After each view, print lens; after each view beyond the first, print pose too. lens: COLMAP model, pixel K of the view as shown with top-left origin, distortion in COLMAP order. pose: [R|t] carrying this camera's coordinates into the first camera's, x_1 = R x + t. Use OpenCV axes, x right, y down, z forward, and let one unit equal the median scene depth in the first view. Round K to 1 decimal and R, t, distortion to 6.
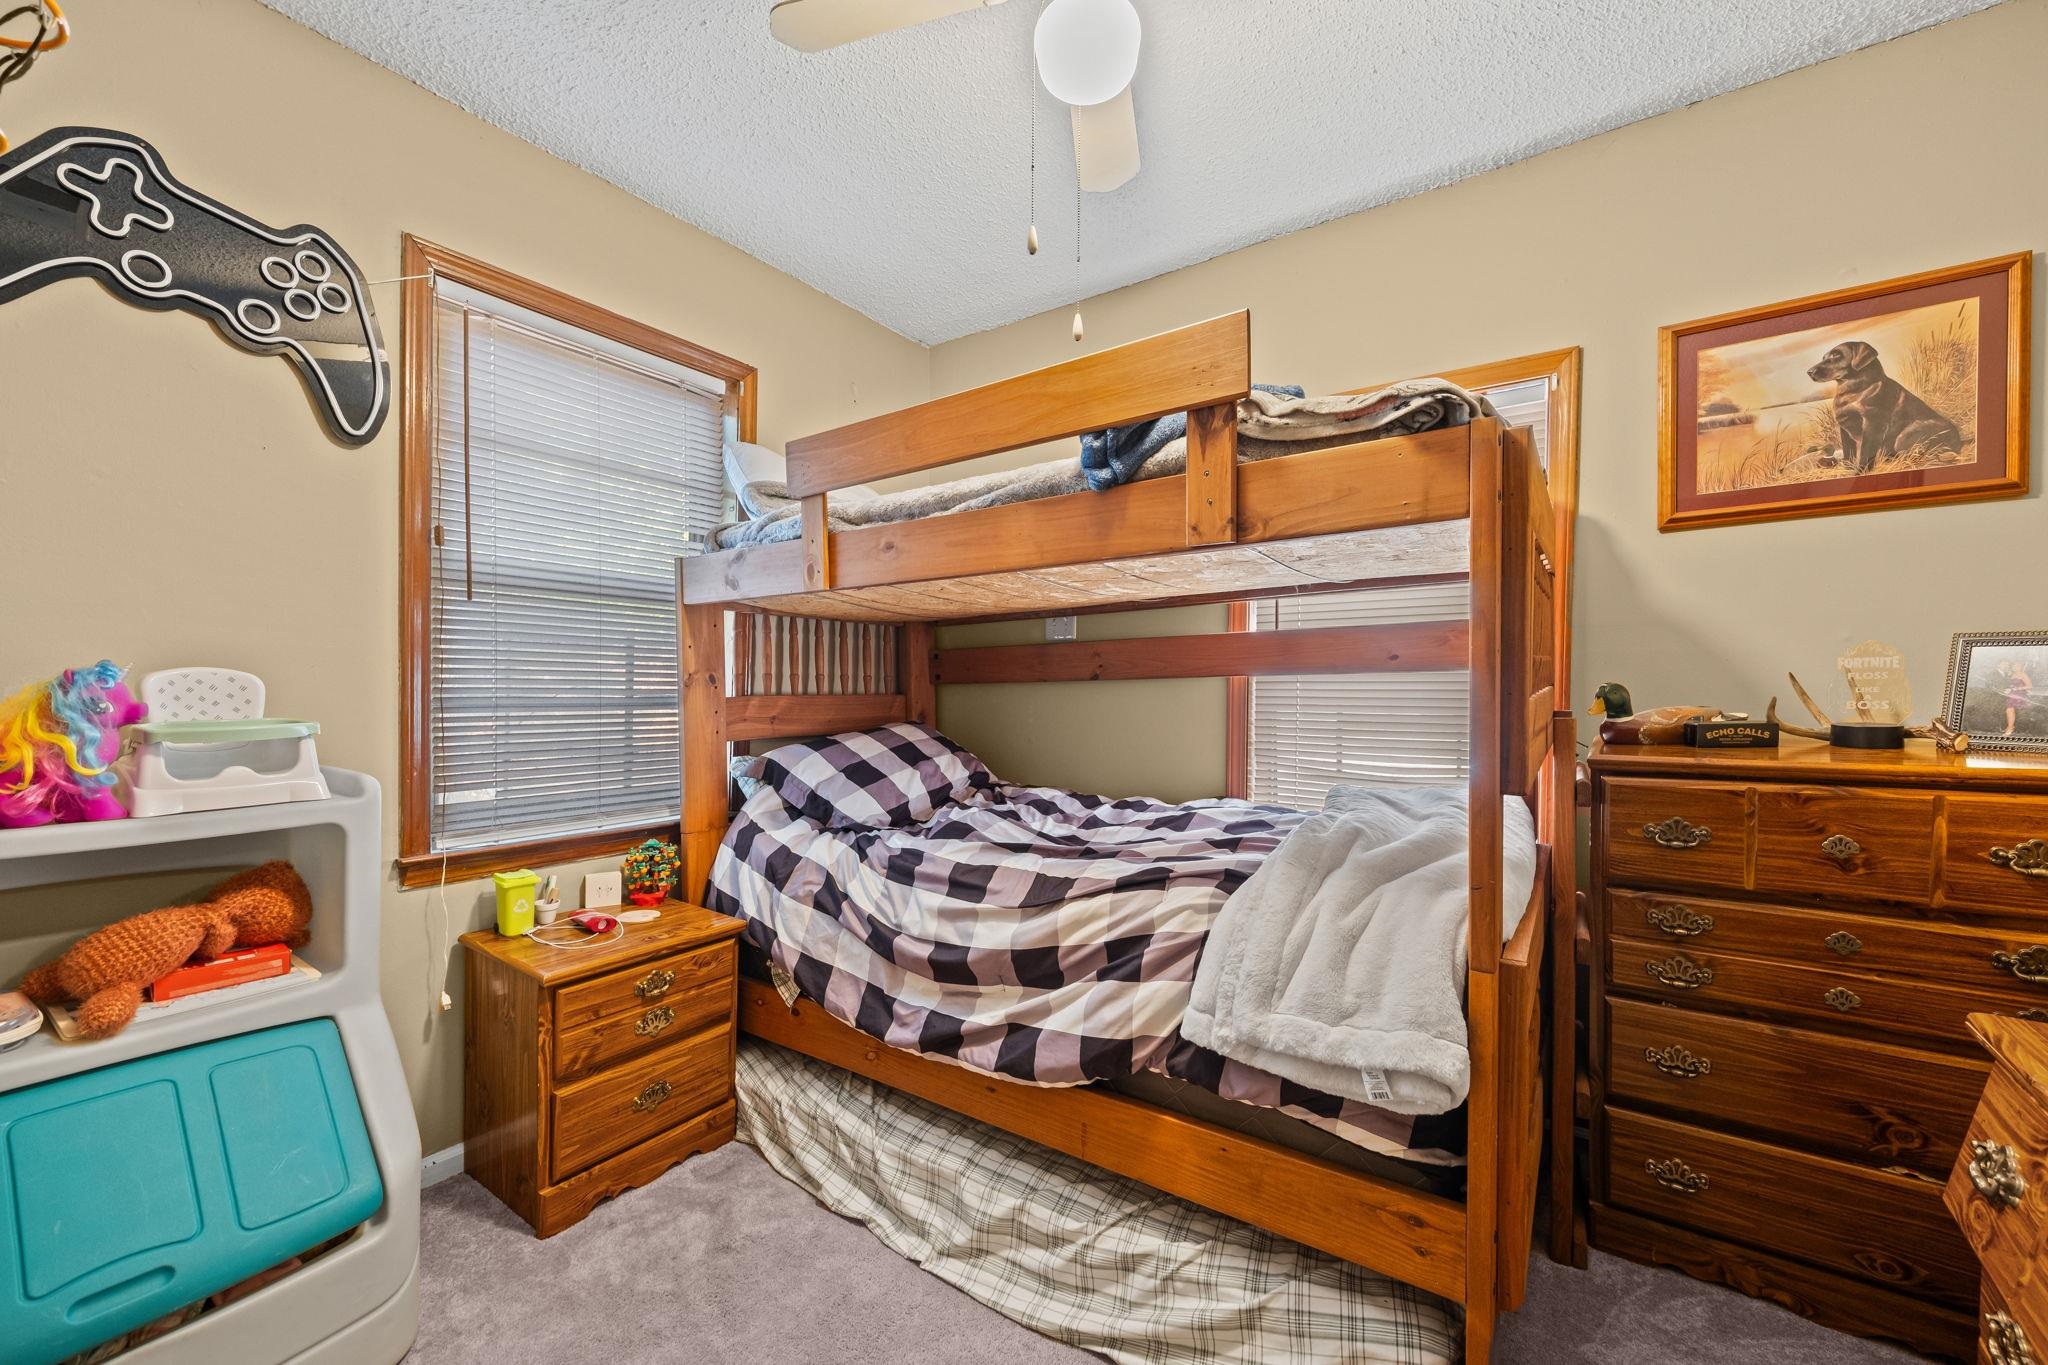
lens RADIAL K [[807.0, 0, 1036.2], [0, 807.0, 691.6], [0, 0, 1]] dist [0.022844, -0.008925]
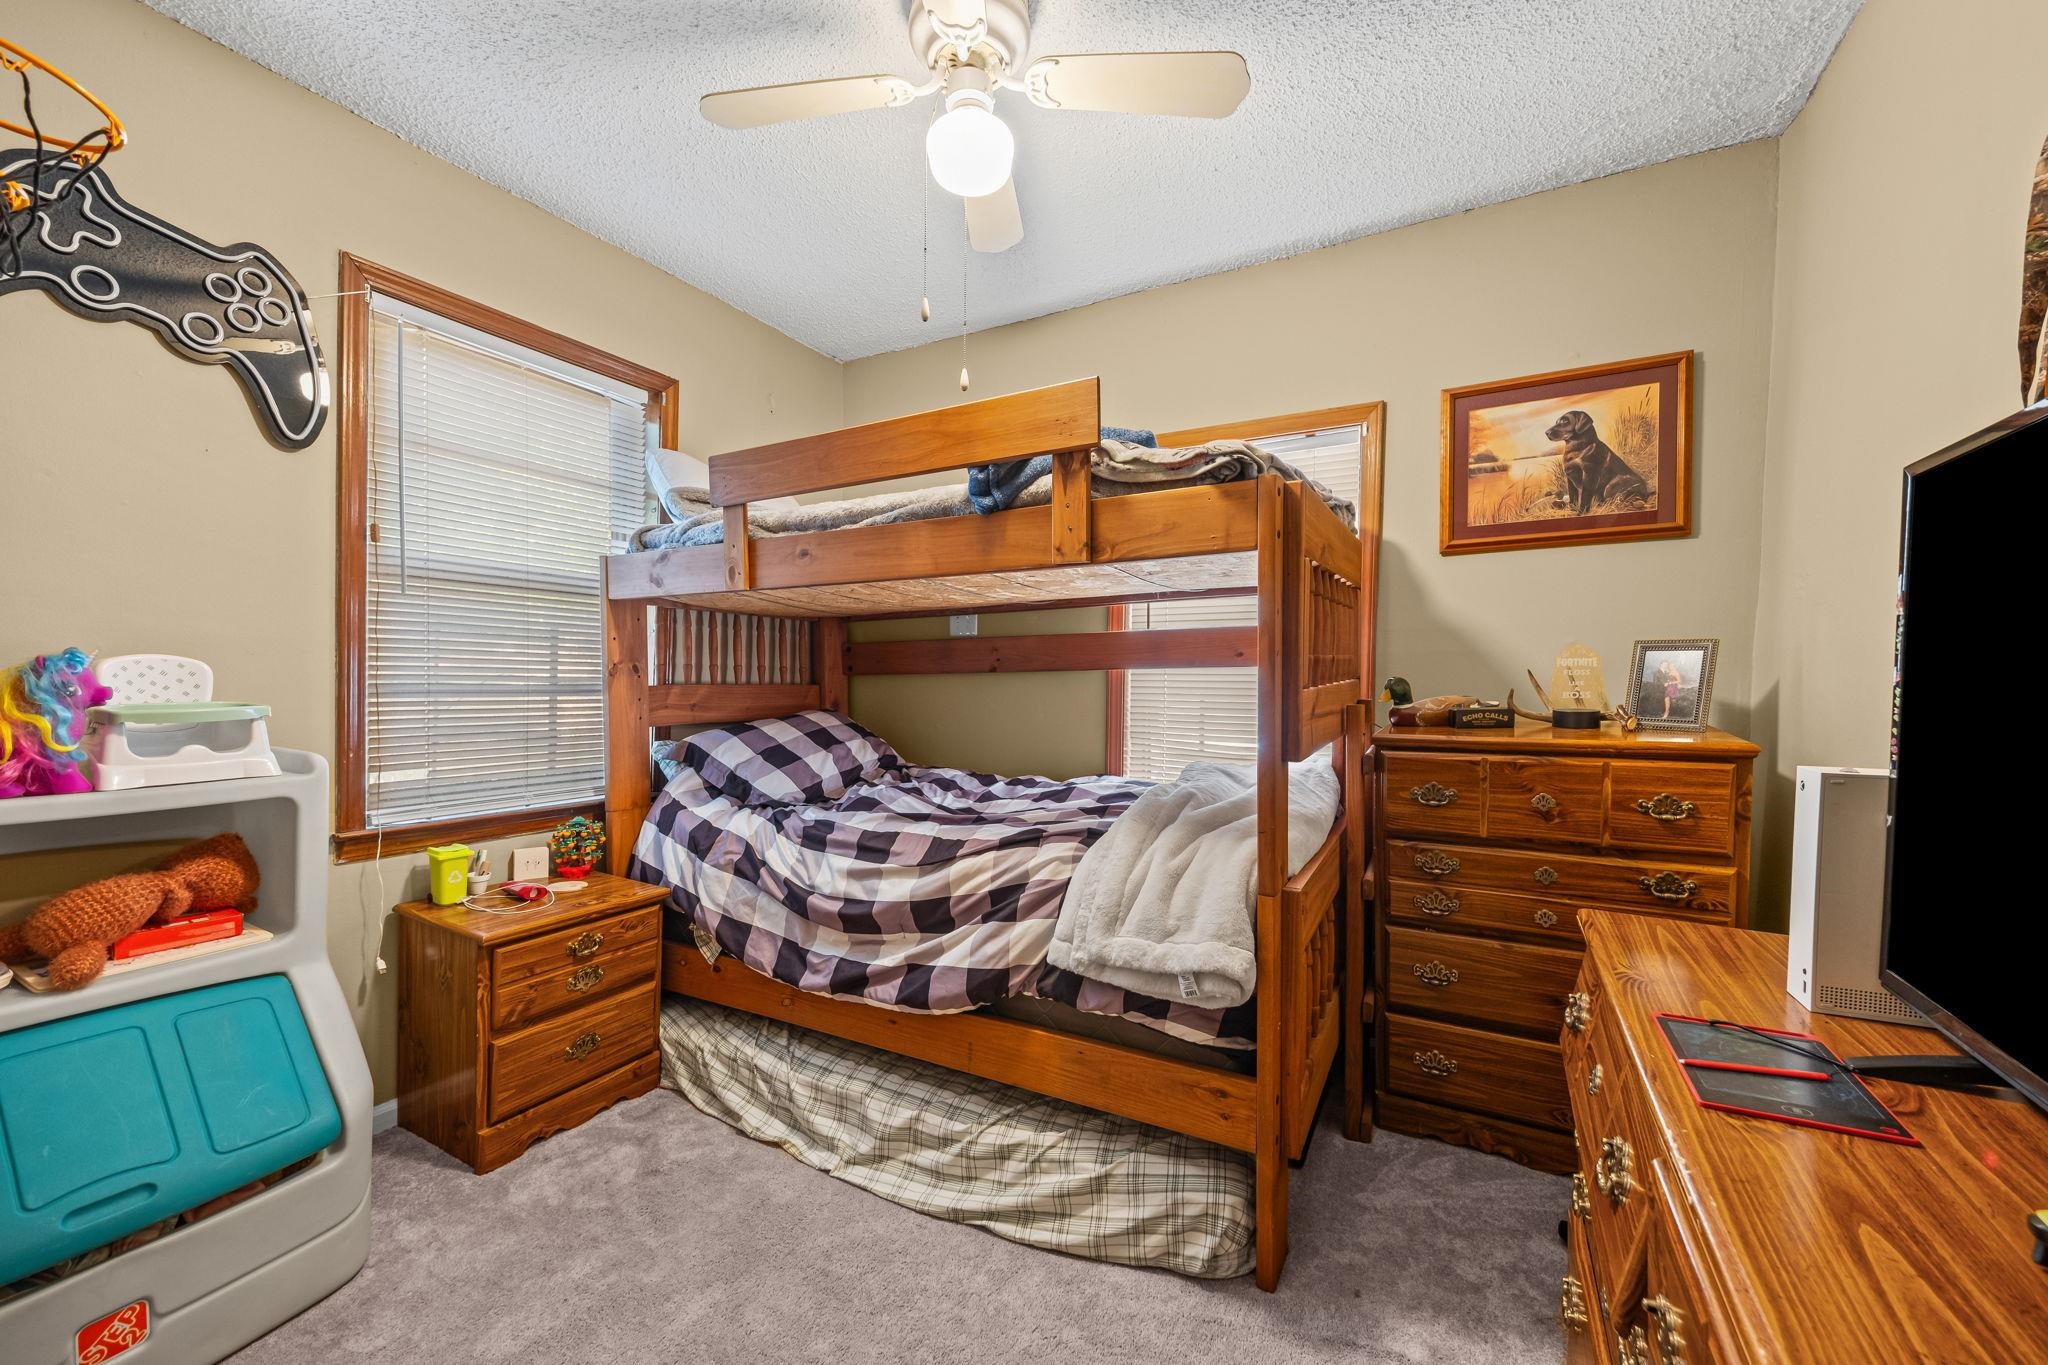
lens RADIAL K [[807.0, 0, 1036.2], [0, 807.0, 691.6], [0, 0, 1]] dist [0.022844, -0.008925]
pose [[0.995018, 0.004206, 0.099608, 0.034281], [-0.005161, 0.999943, 0.009331, 0.003198], [-0.099563, -0.009799, 0.994983, -0.189500]]
